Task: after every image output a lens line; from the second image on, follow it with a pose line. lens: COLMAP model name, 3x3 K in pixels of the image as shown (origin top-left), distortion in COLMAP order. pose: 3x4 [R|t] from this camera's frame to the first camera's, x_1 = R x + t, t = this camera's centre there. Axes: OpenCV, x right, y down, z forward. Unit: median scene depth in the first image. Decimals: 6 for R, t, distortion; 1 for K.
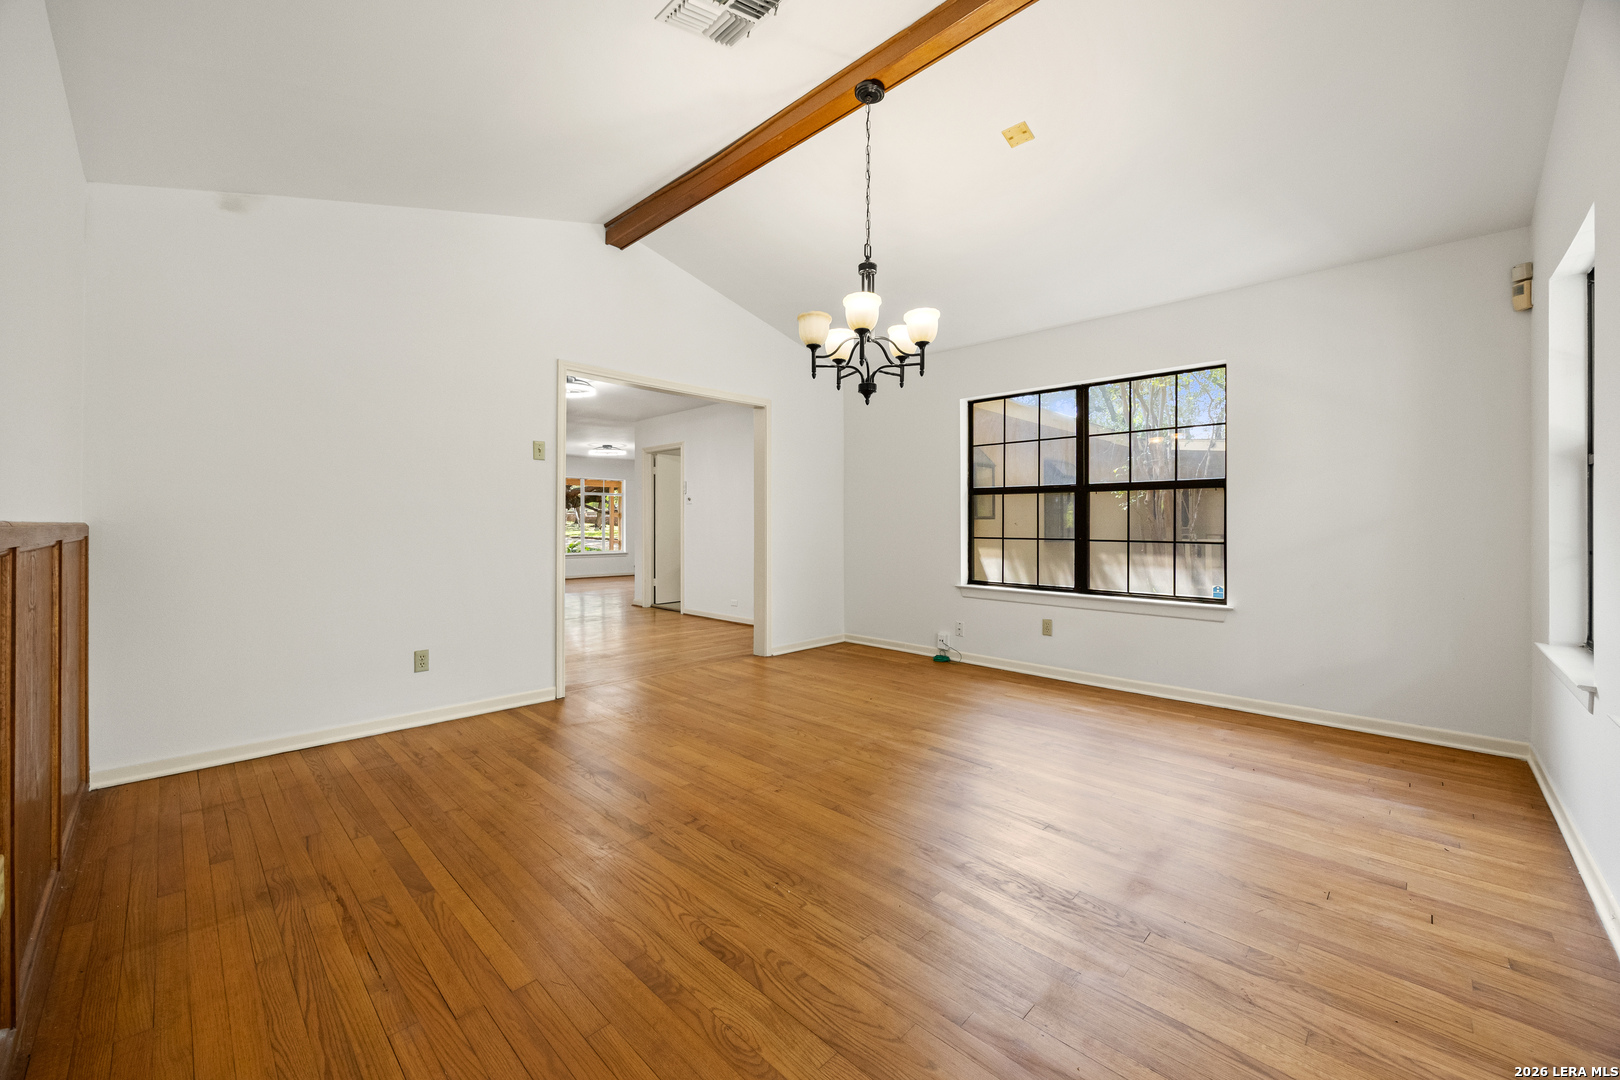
lens RADIAL K [[623.4, 0, 811.0], [0, 623.4, 528.6], [0, 0, 1]] dist [0.002709, -0.000613]
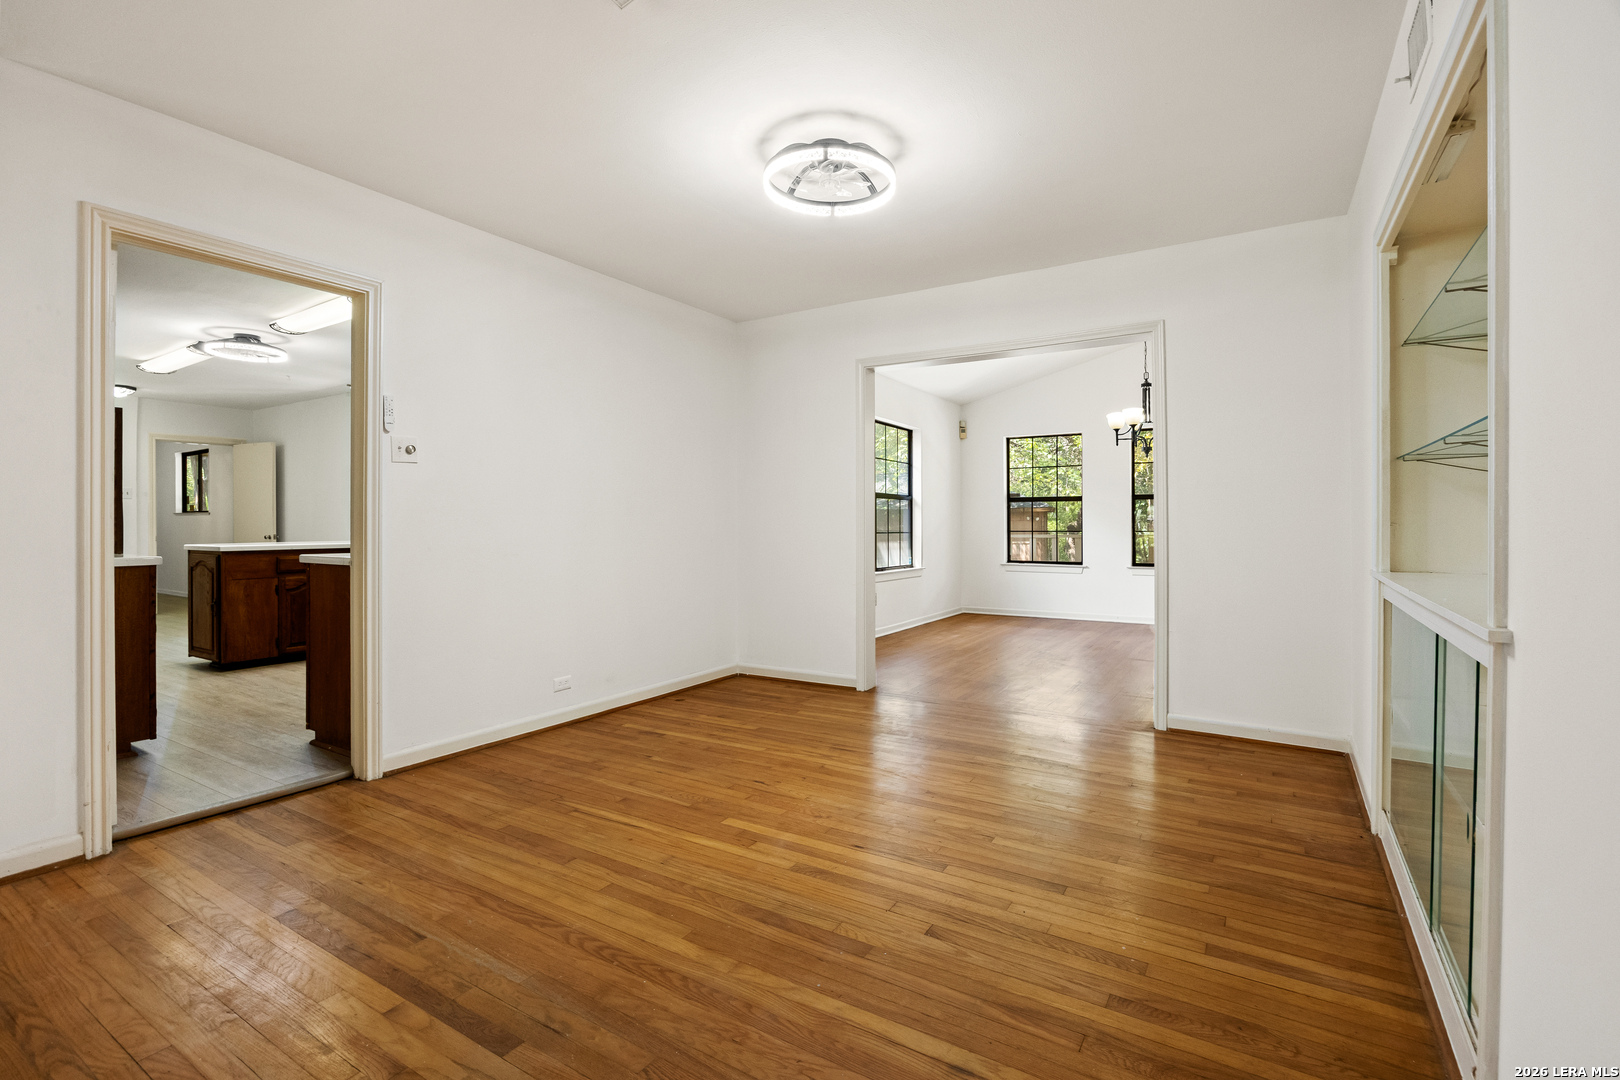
lens RADIAL K [[753.0, 0, 803.2], [0, 753.0, 530.3], [0, 0, 1]] dist [-0.004155, -0.000301]
pose [[-0.195051, -0.016894, 0.980648, -0.565705], [0.001781, 0.999844, 0.017579, -0.007340], [-0.980791, 0.005175, -0.194991, 0.813805]]
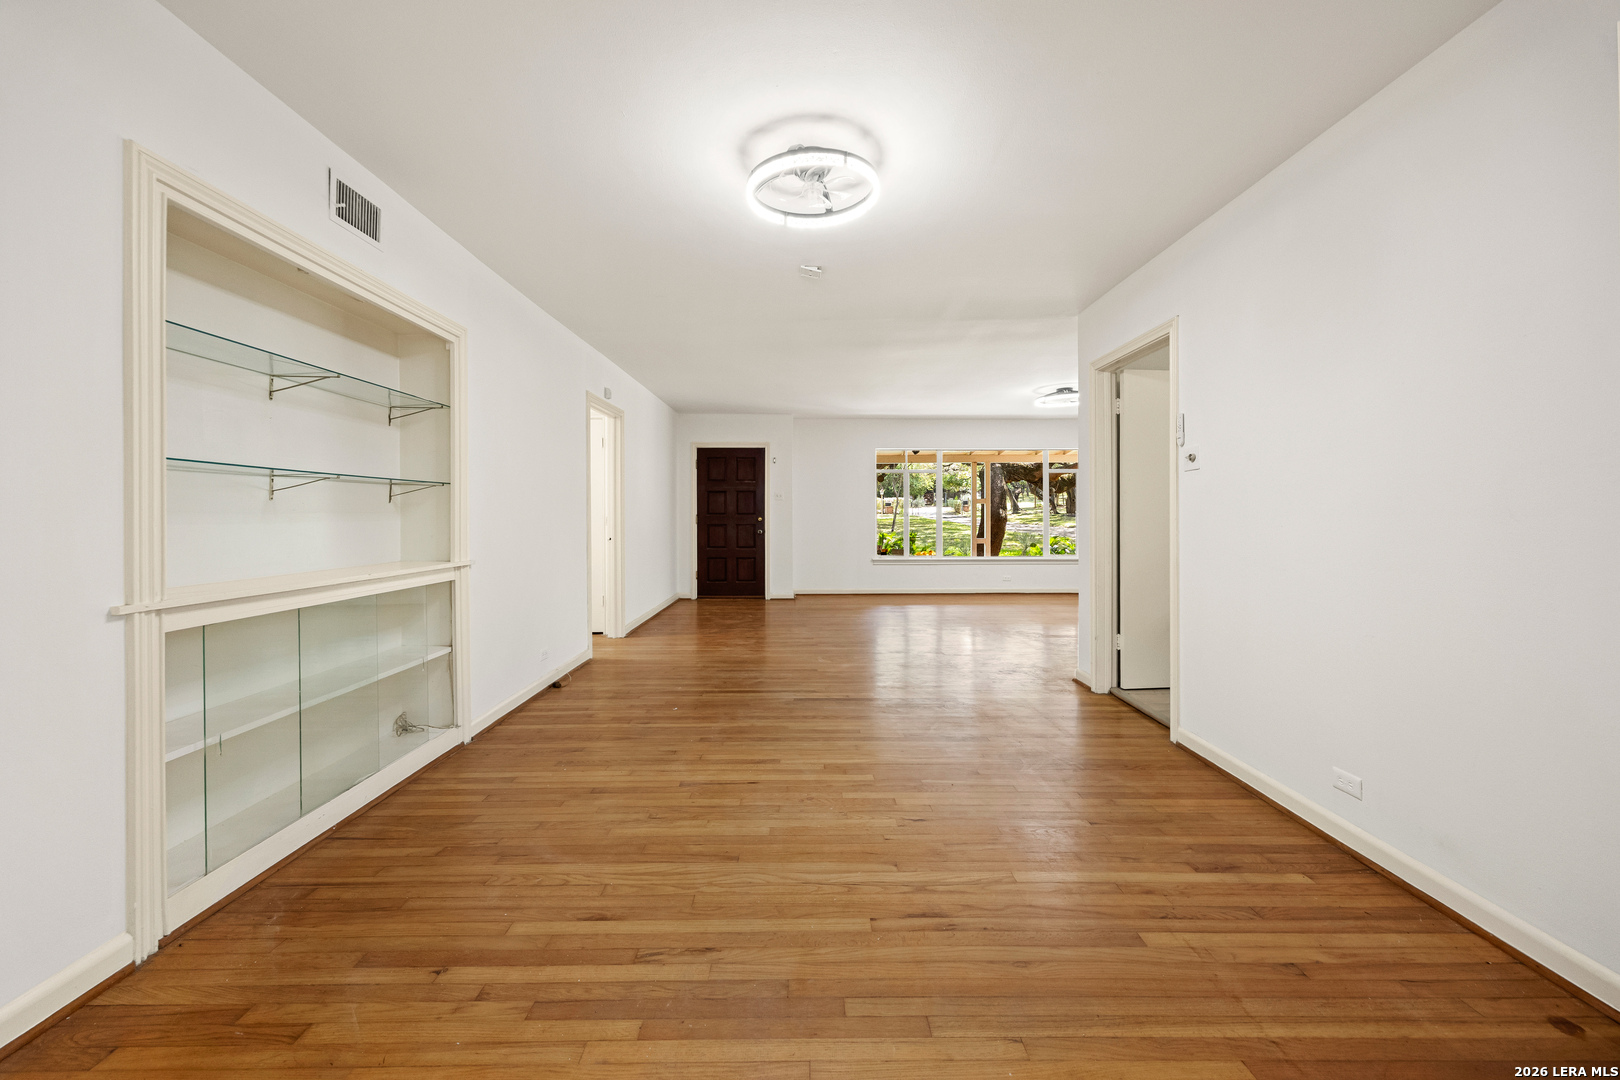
lens RADIAL K [[623.4, 0, 812.0], [0, 623.4, 508.6], [0, 0, 1]] dist [0.002709, -0.000613]
pose [[0.695484, -0.013992, -0.718406, -0.079466], [0.005437, 0.999884, -0.014211, -0.009753], [0.718521, 0.005978, 0.695479, 0.562356]]
